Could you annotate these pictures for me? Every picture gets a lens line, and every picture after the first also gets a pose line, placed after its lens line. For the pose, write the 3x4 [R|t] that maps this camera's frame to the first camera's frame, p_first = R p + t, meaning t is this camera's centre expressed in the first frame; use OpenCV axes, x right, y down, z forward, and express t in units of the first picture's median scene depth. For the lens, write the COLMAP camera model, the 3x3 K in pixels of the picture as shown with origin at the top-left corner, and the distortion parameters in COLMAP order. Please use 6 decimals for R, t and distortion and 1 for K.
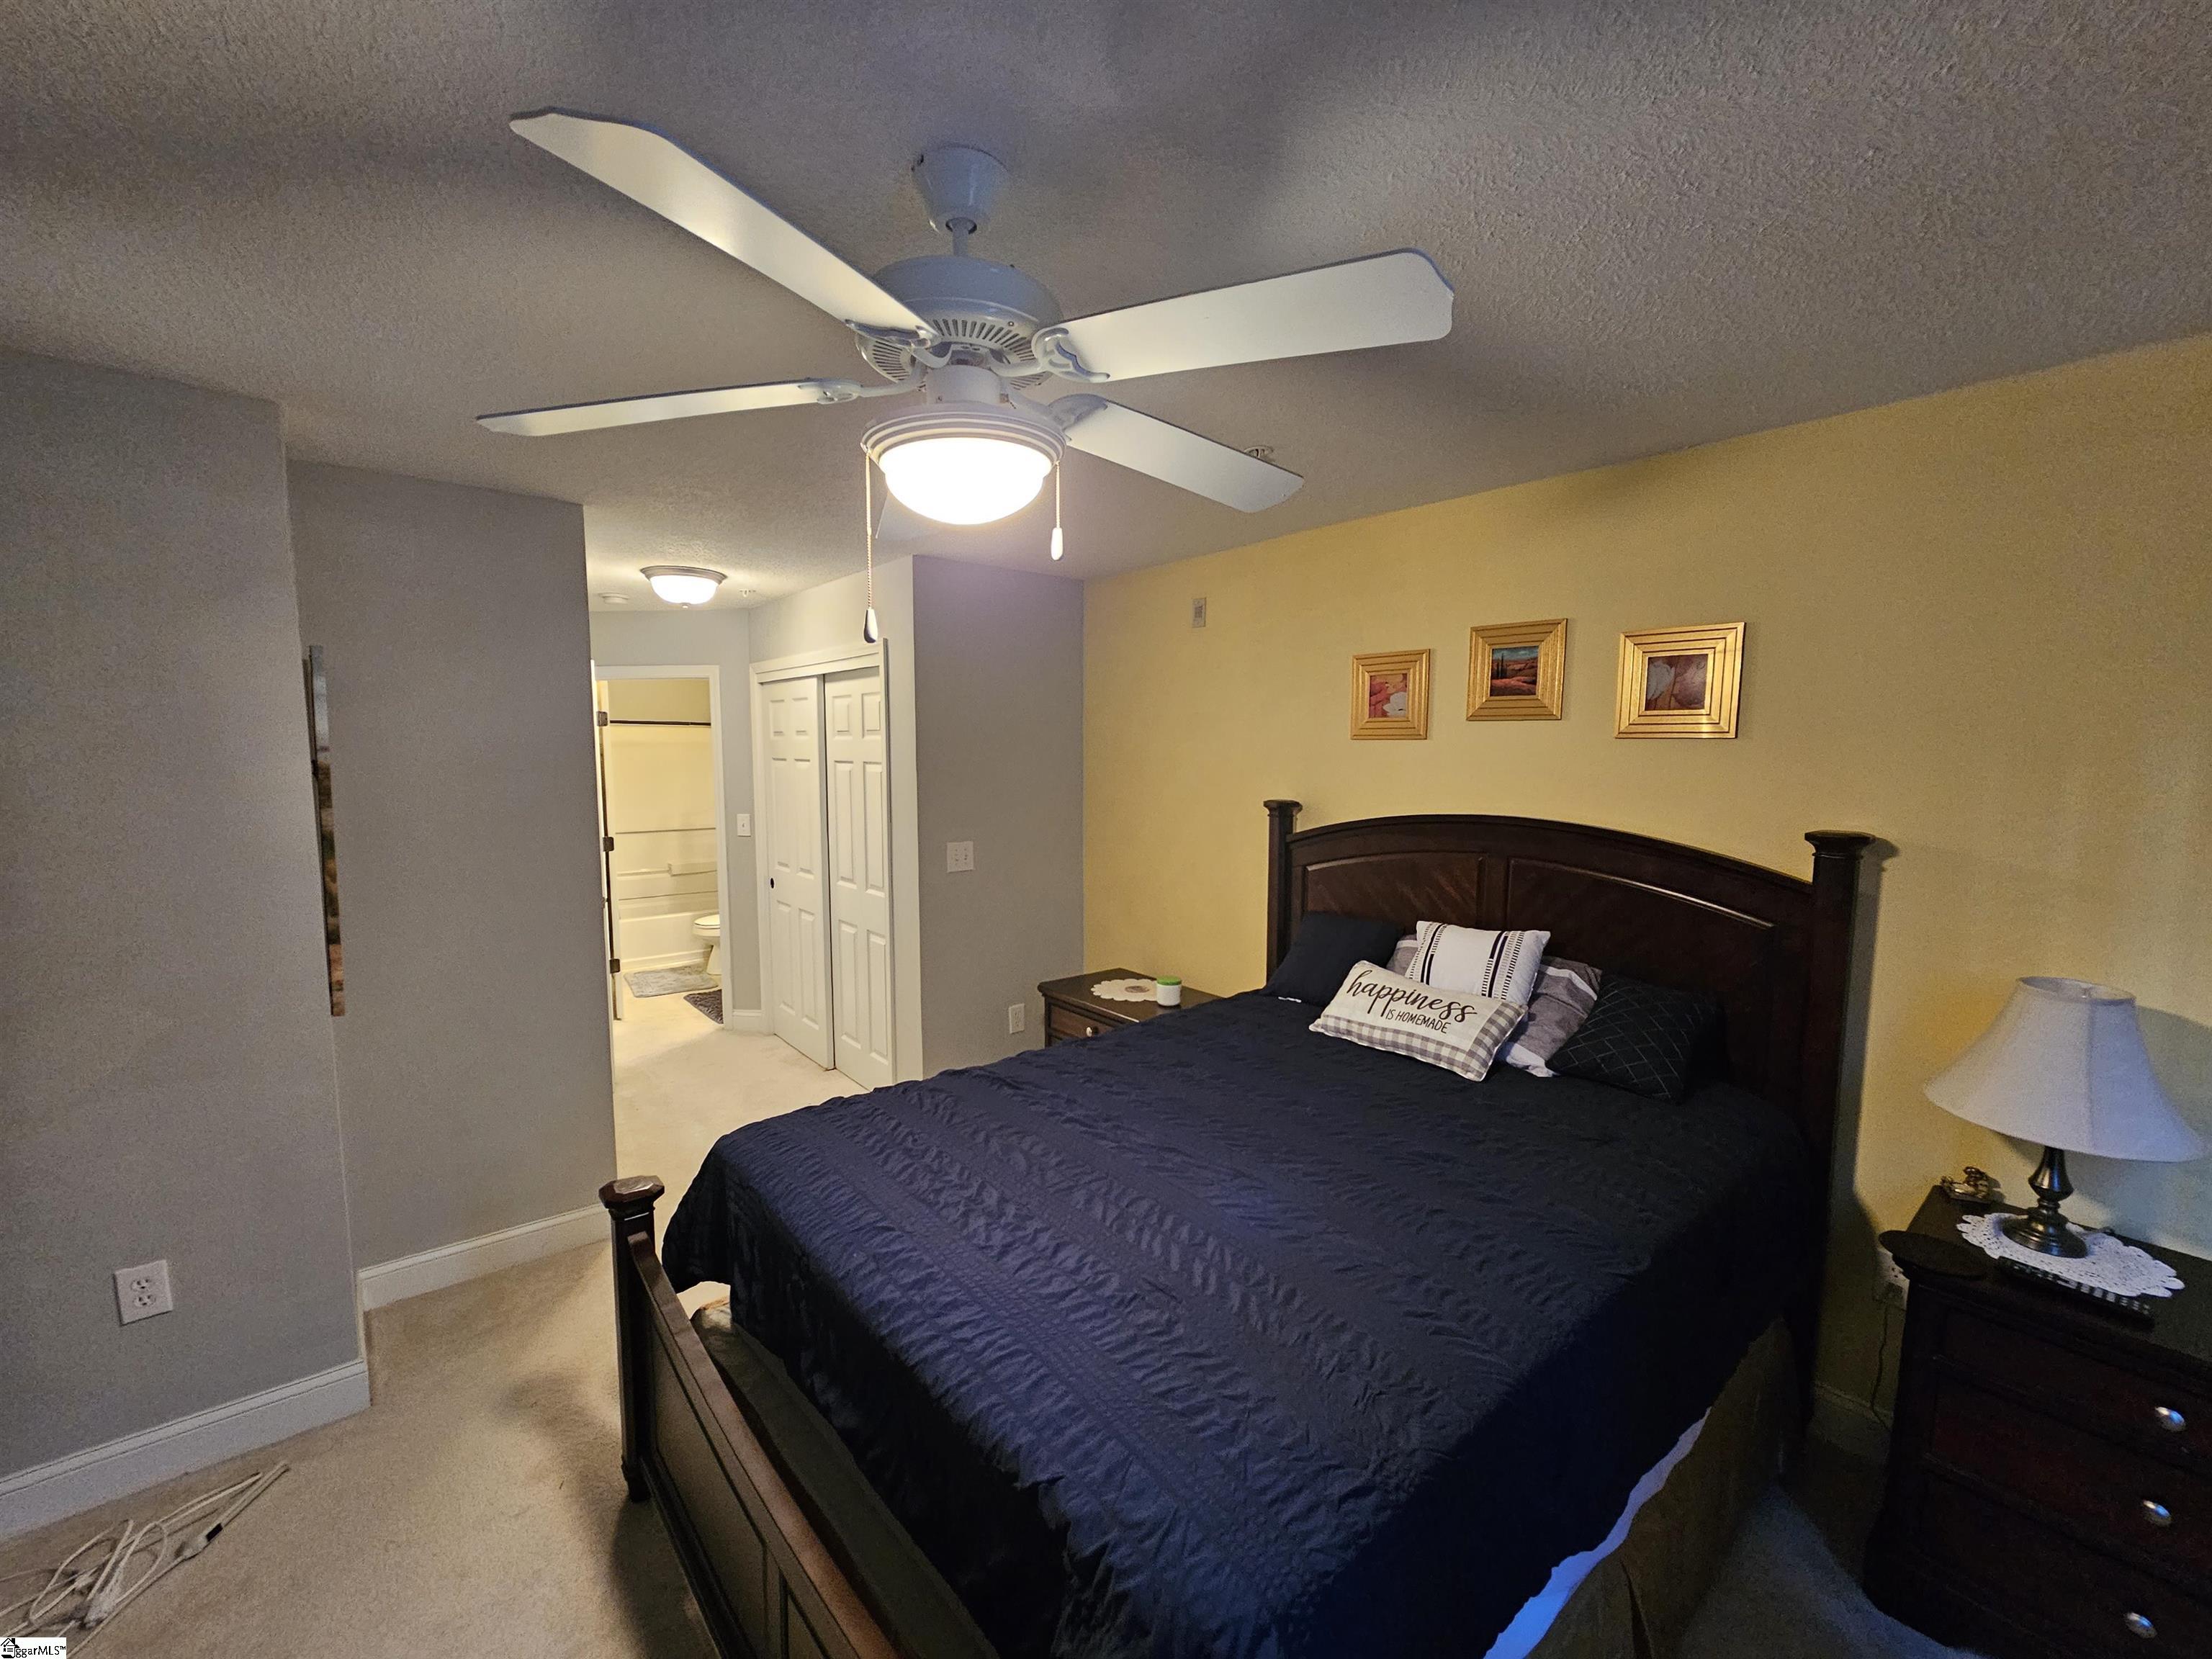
lens RADIAL K [[899.2, 0, 1110.6], [0, 899.2, 840.5], [0, 0, 1]] dist [-0.000367, -0.000057]
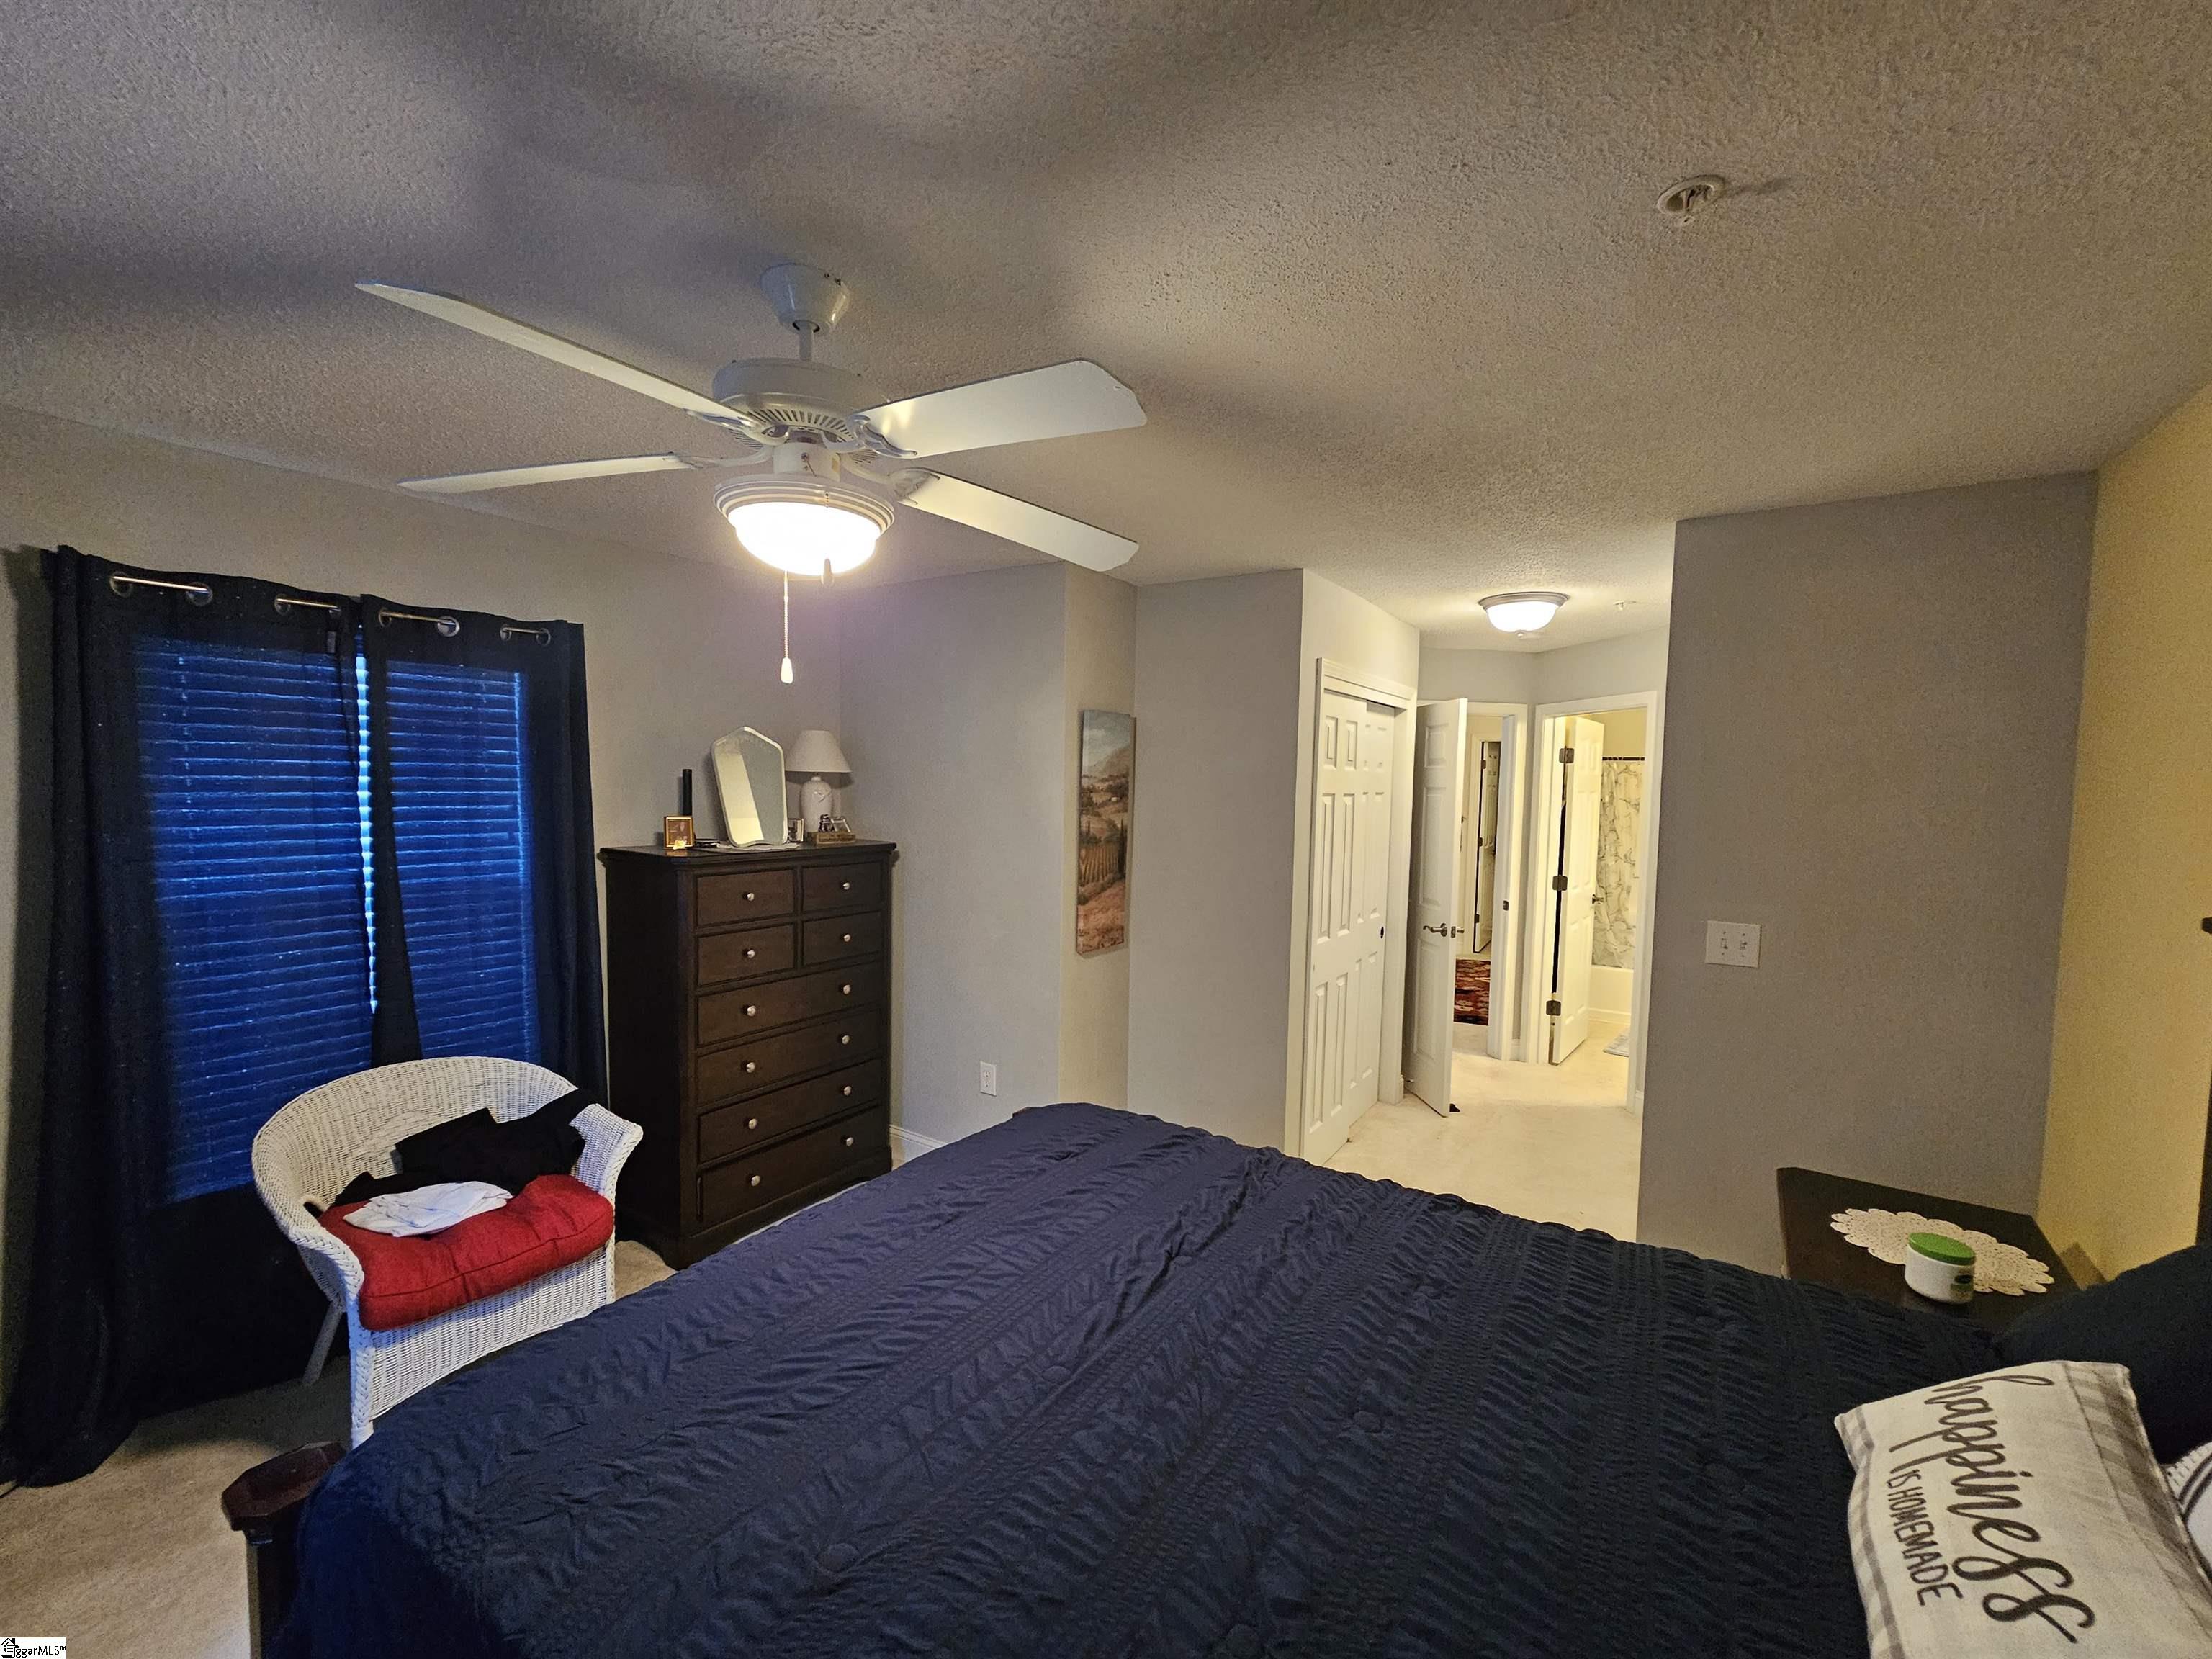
lens RADIAL K [[908.4, 0, 1100.2], [0, 908.4, 834.7], [0, 0, 1]] dist [-0.001633, -0.000002]
pose [[0.272535, 0.058344, -0.960375, 0.625950], [-0.112164, 0.993281, 0.028513, -0.051443], [0.955586, 0.099949, 0.277248, 0.605775]]
